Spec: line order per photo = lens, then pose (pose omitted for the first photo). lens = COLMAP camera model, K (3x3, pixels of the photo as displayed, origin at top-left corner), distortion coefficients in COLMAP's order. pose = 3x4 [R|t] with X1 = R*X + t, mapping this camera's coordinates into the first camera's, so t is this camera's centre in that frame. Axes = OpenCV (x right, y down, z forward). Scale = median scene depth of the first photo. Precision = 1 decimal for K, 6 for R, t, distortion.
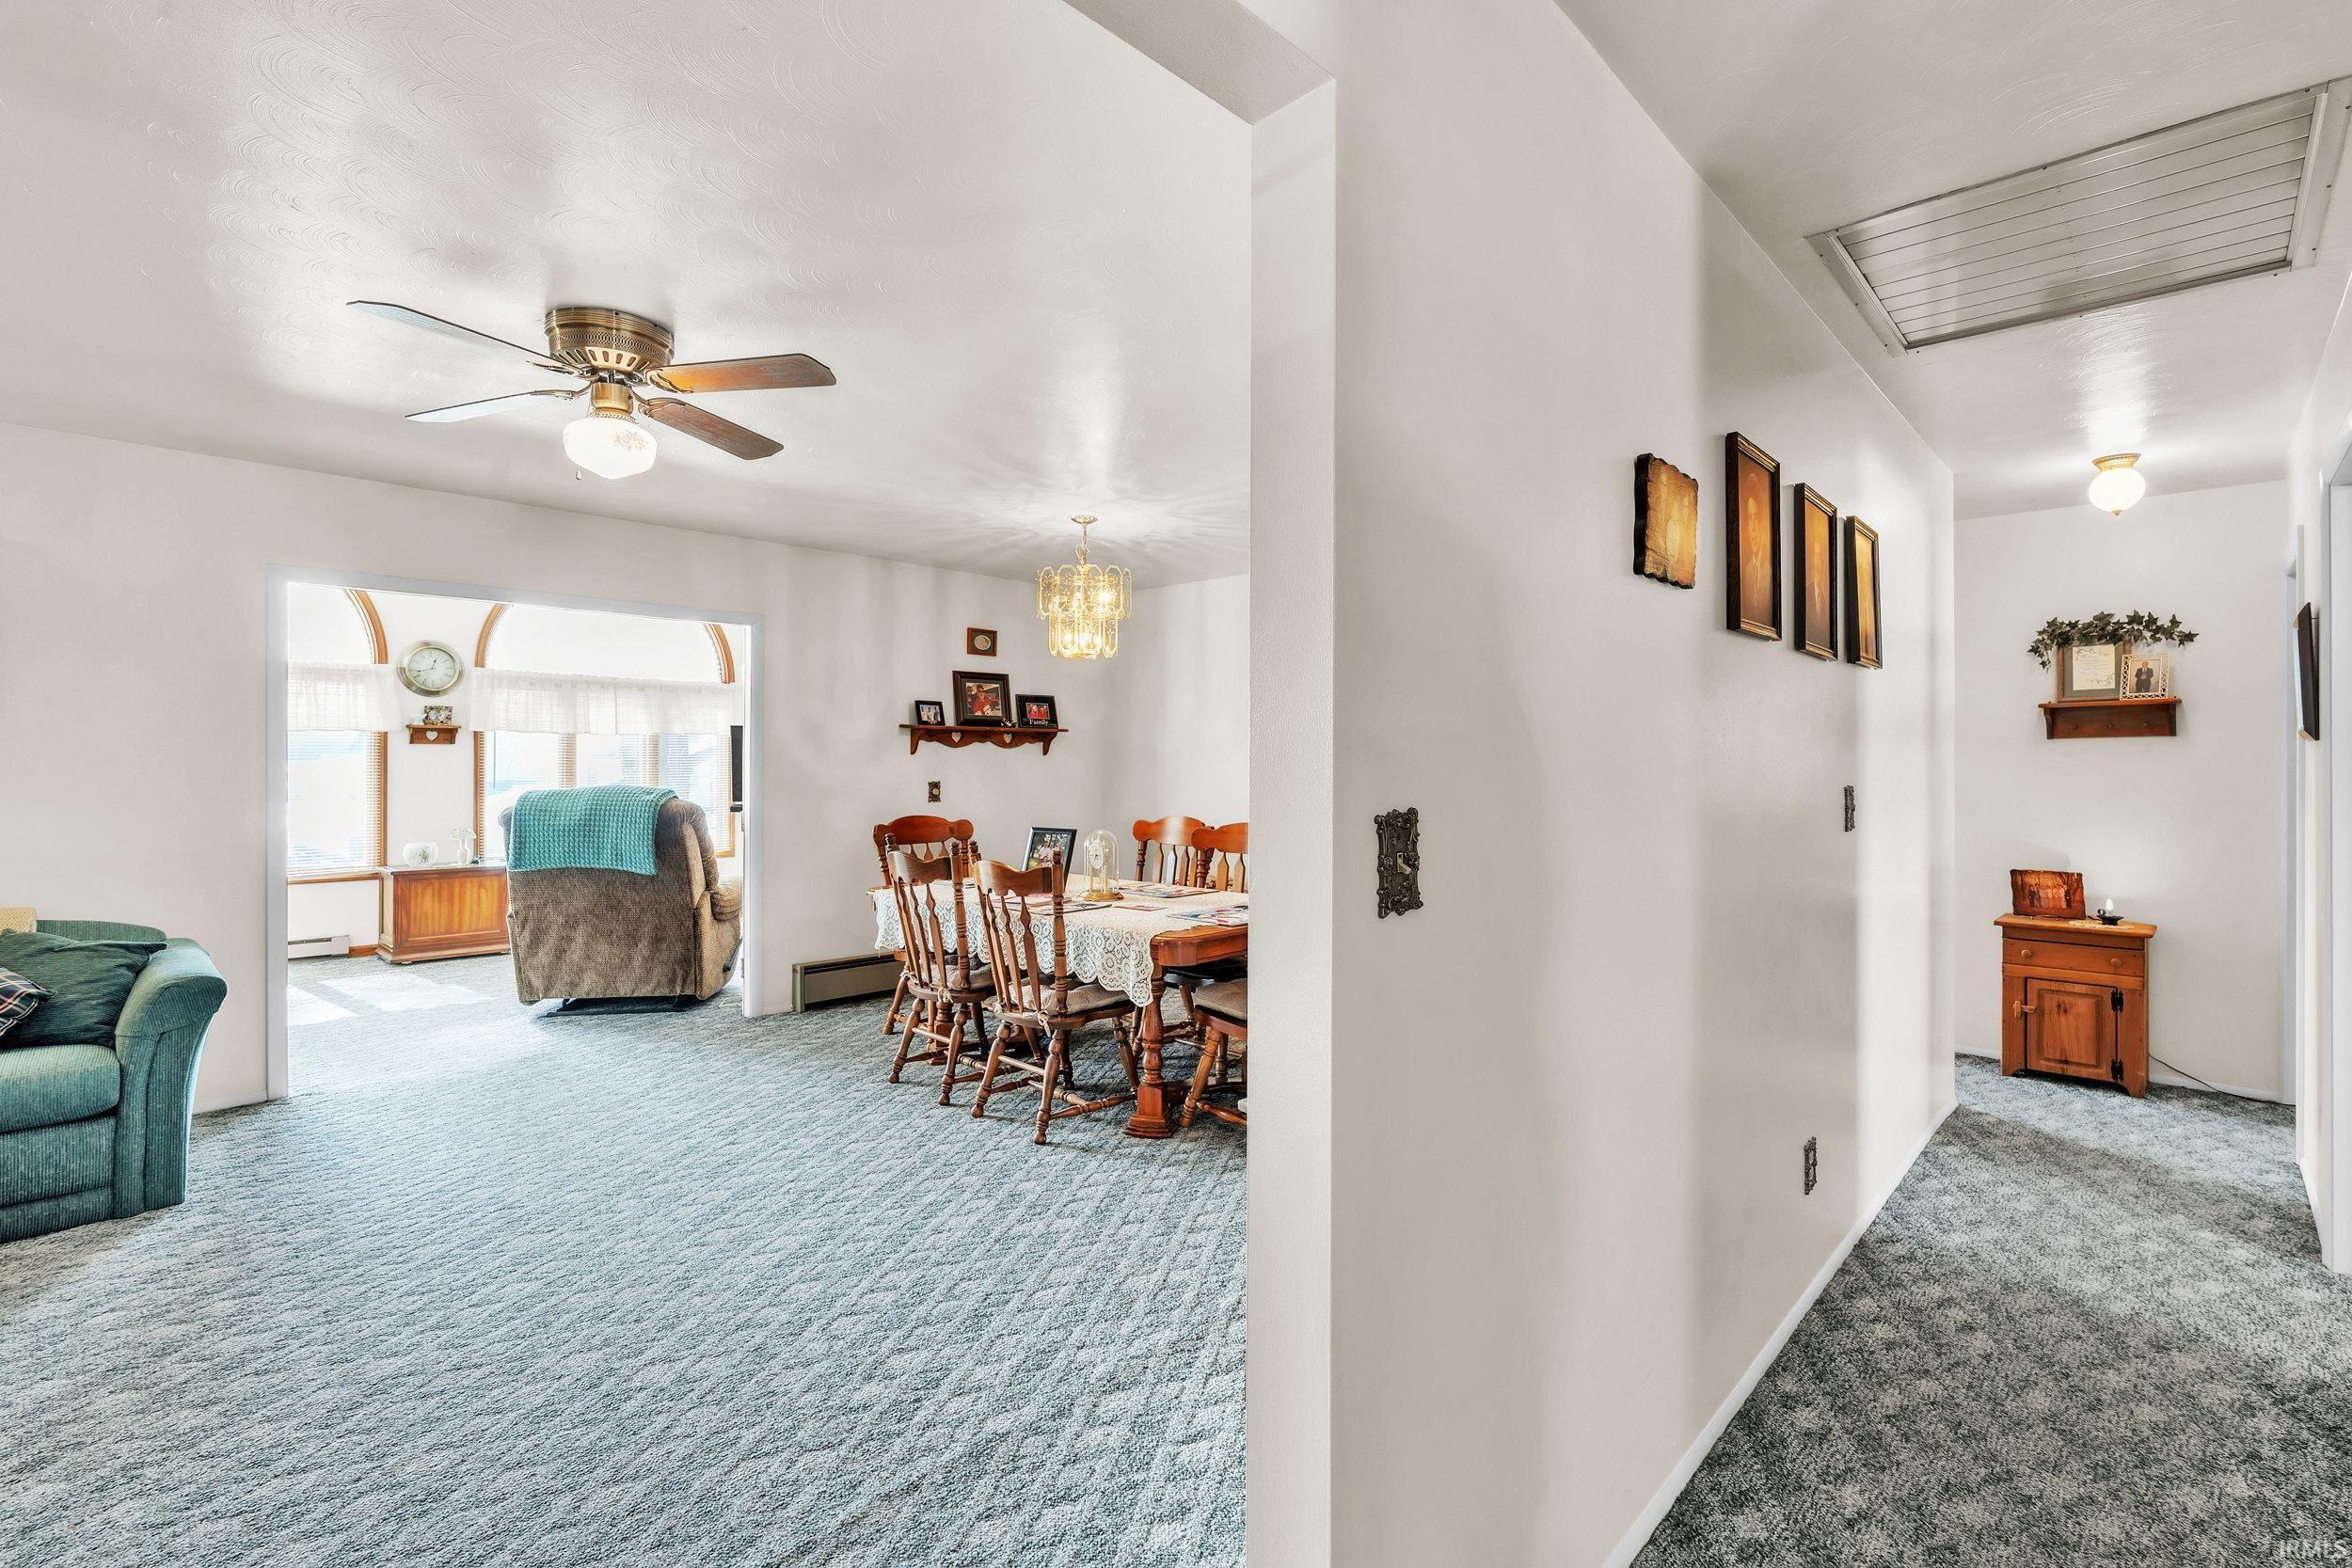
lens RADIAL K [[1083.6, 0, 1174.6], [0, 1083.6, 752.1], [0, 0, 1]] dist [-0.001513, 0.001520]
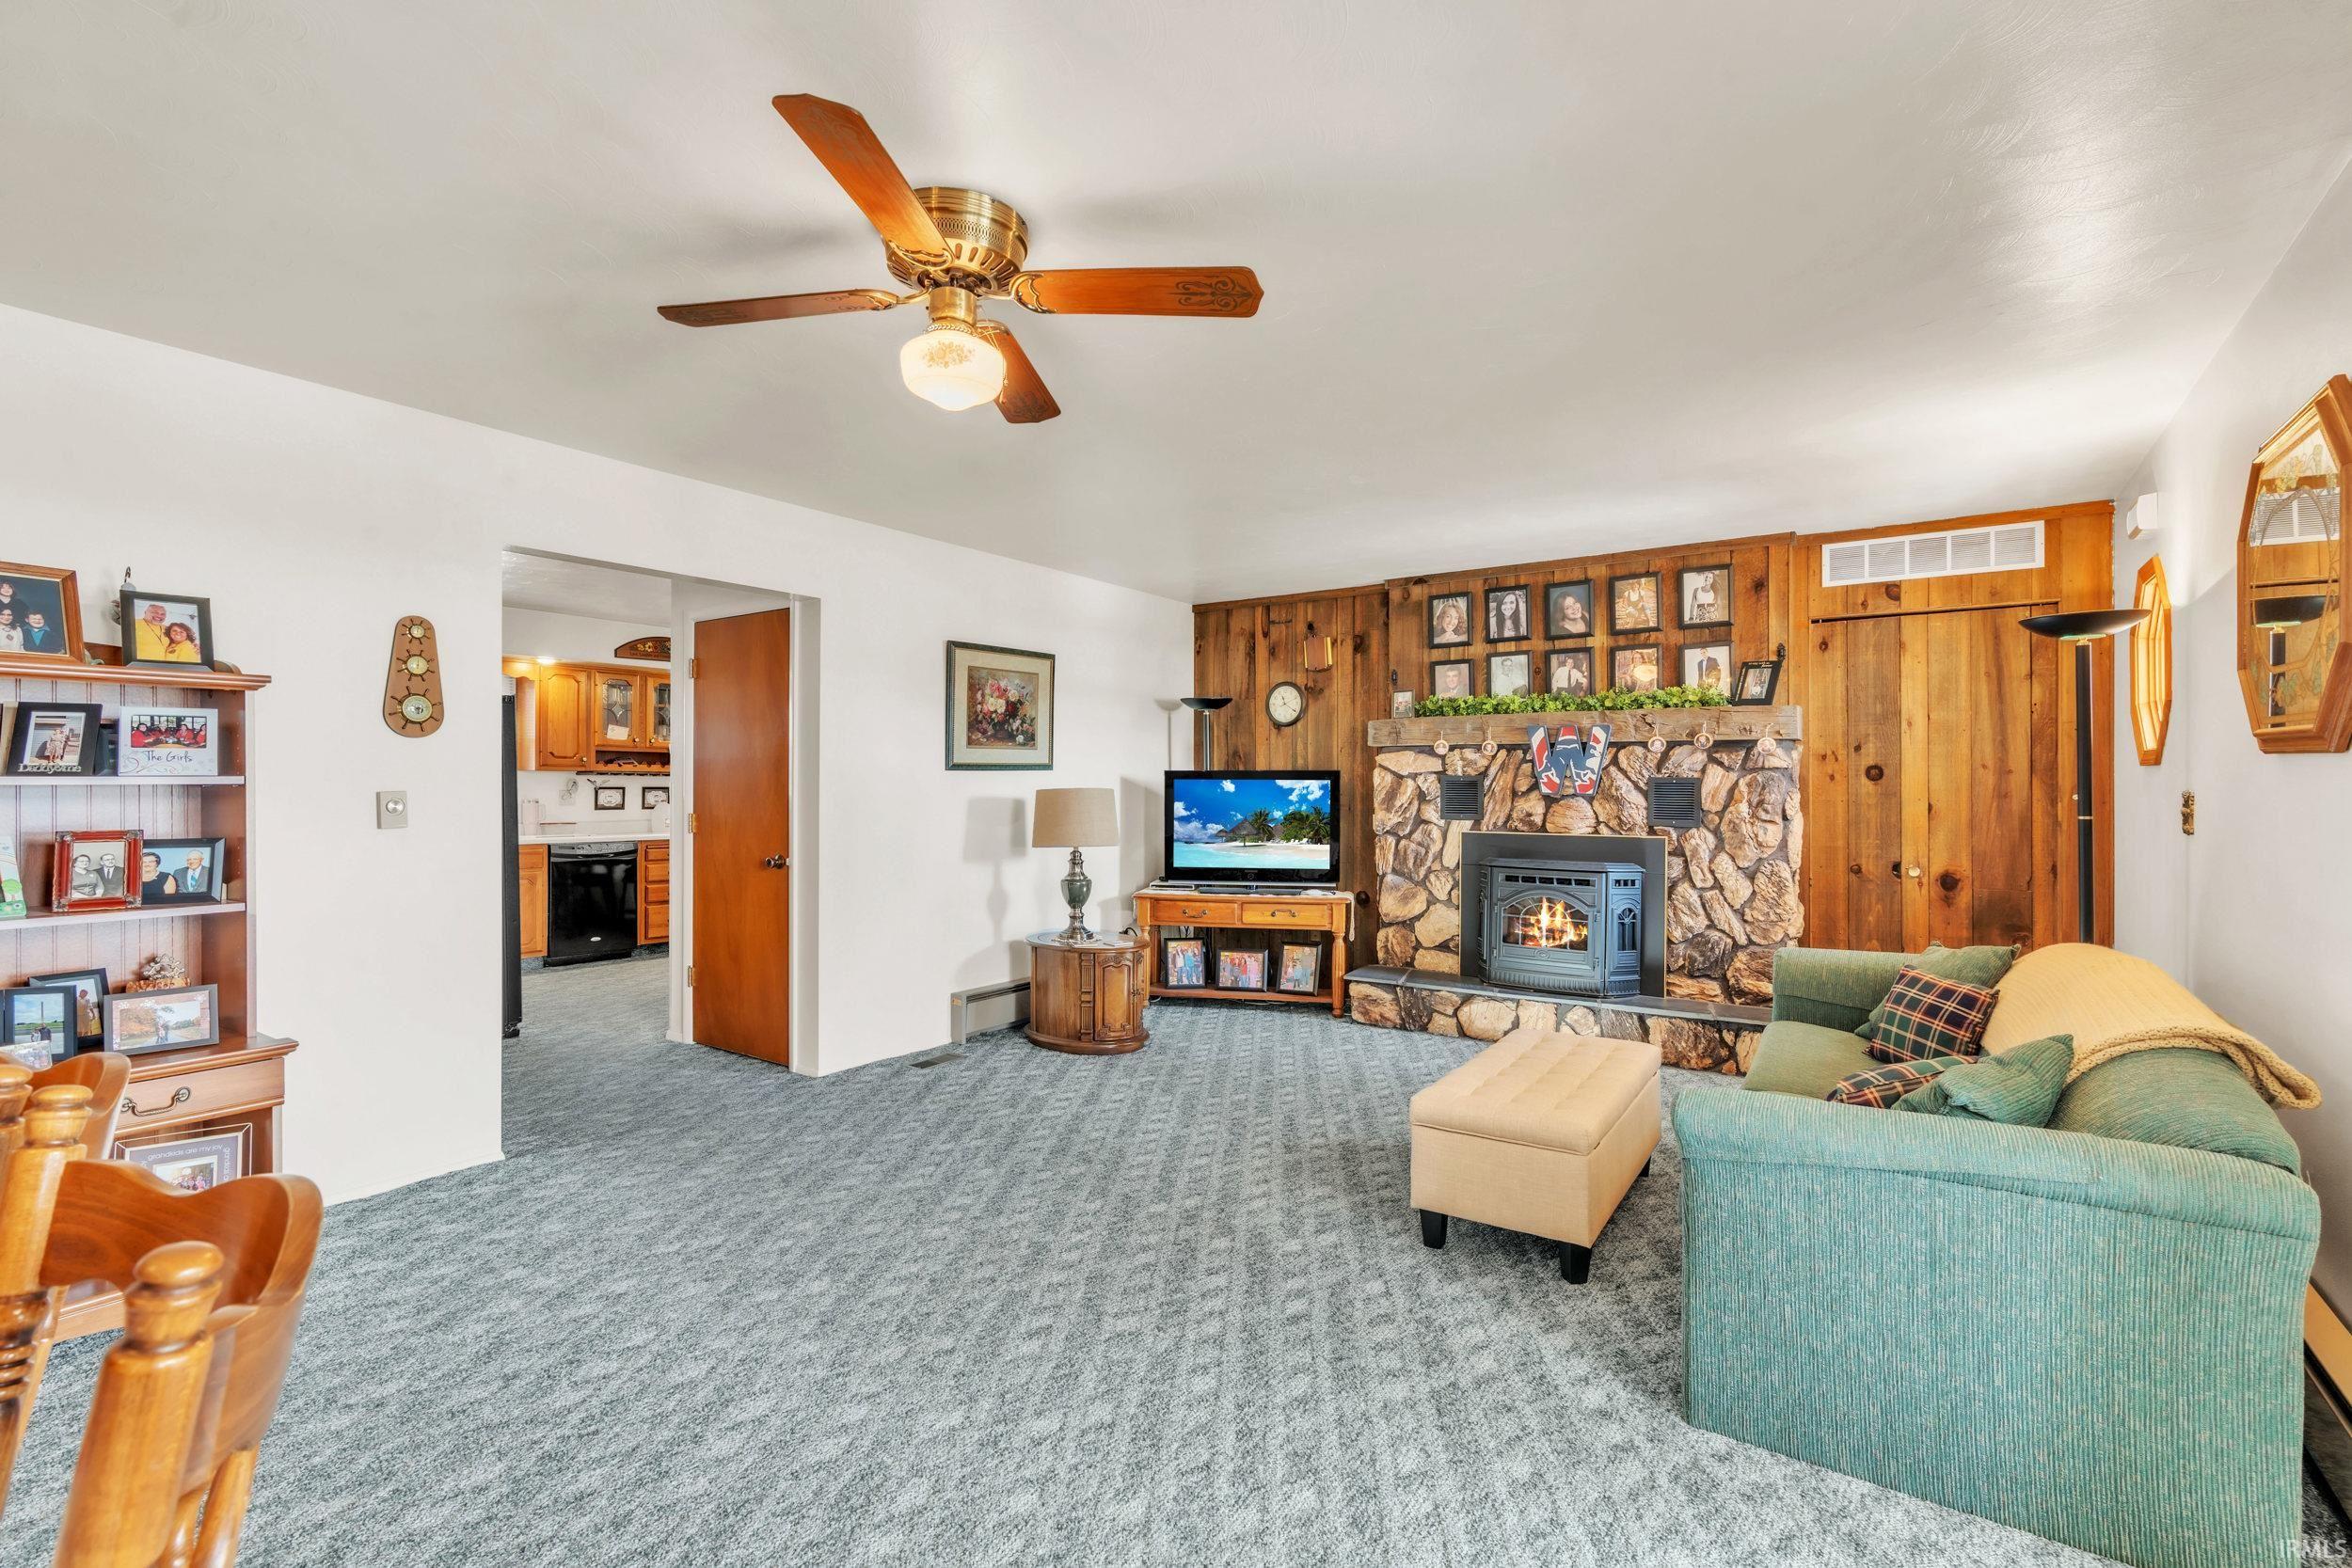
lens RADIAL K [[1054.9, 0, 1176.5], [0, 1054.9, 773.3], [0, 0, 1]] dist [-0.015587, 0.007080]
pose [[-0.988466, -0.007927, -0.151238, -0.400995], [-0.004776, 0.999764, -0.021186, 0.024068], [0.151370, -0.020220, -0.988270, 1.273681]]
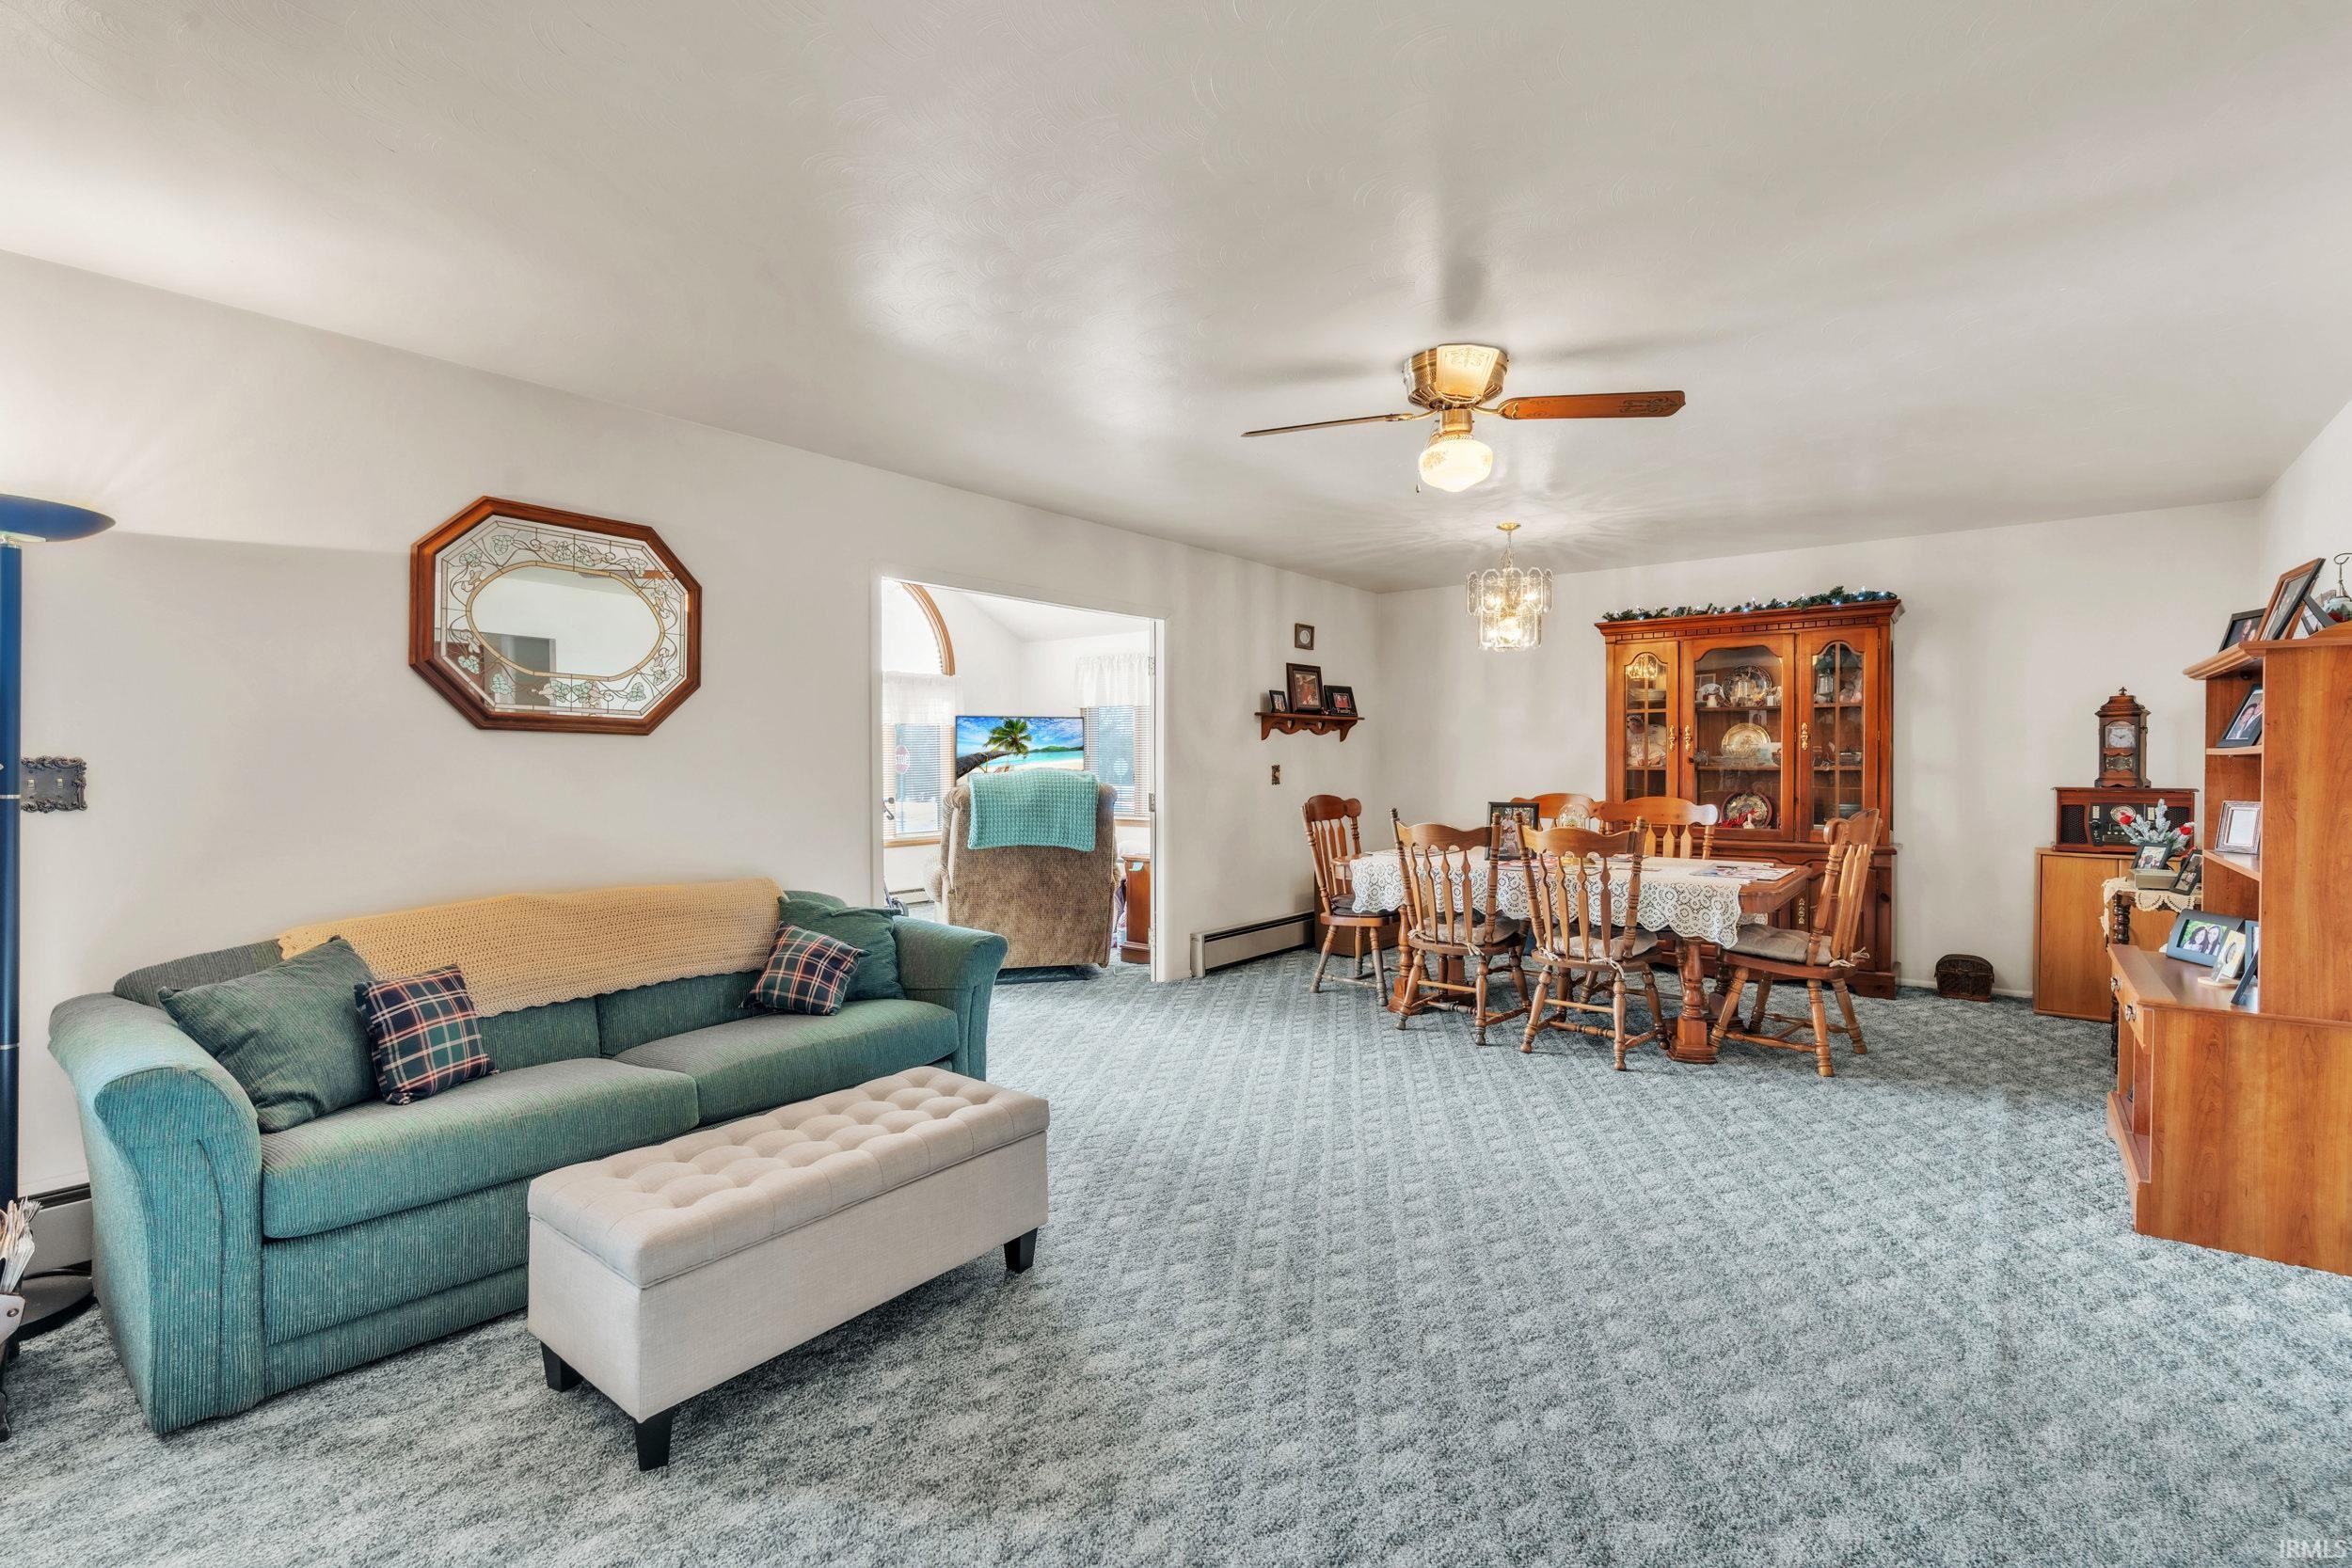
lens RADIAL K [[1060.3, 0, 1181.7], [0, 1060.3, 761.5], [0, 0, 1]] dist [-0.000346, 0.000837]
pose [[0.995706, -0.005601, 0.092404, -0.647491], [0.004392, 0.999902, 0.013283, 0.013926], [-0.092470, -0.012820, 0.995633, -0.072558]]
